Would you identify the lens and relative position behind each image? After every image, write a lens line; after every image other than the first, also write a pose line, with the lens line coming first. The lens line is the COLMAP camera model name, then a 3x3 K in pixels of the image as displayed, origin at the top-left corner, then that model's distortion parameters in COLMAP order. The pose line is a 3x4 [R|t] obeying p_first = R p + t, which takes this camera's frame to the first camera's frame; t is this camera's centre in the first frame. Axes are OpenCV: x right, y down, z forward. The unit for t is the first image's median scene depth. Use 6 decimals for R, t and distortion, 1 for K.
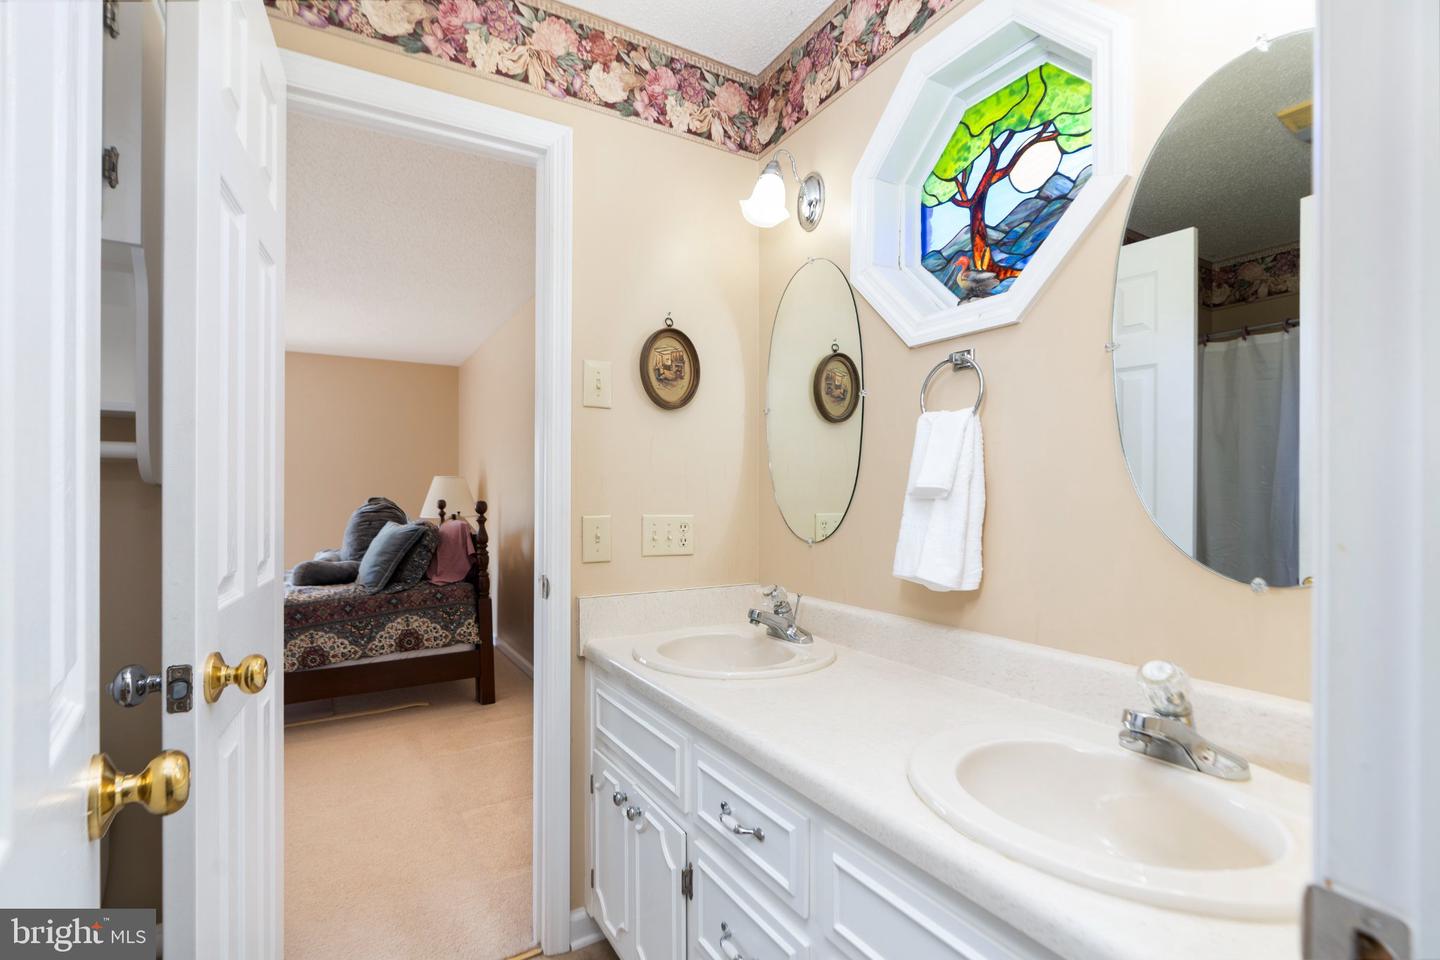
lens RADIAL K [[660.5, 0, 713.6], [0, 660.5, 485.4], [0, 0, 1]] dist [-0.006015, 0.000223]
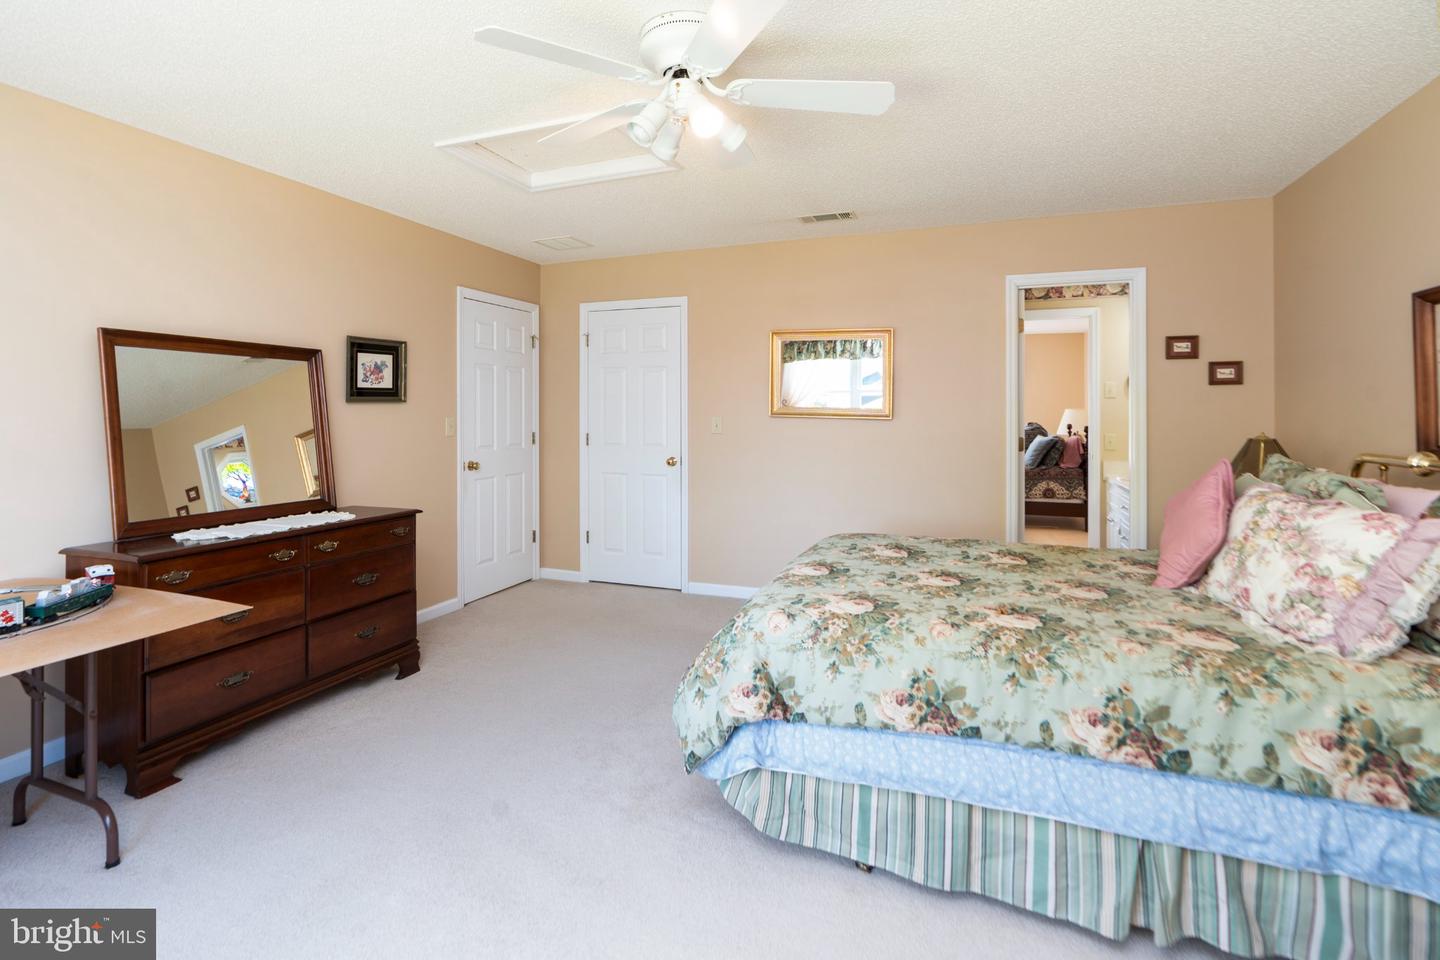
lens RADIAL K [[660.5, 0, 722.9], [0, 660.5, 407.9], [0, 0, 1]] dist [-0.006015, 0.000223]
pose [[0.621152, 0.000531, -0.783690, 1.122211], [0.006506, 0.999962, 0.005833, -0.106850], [0.783663, -0.008722, 0.621125, -2.321094]]
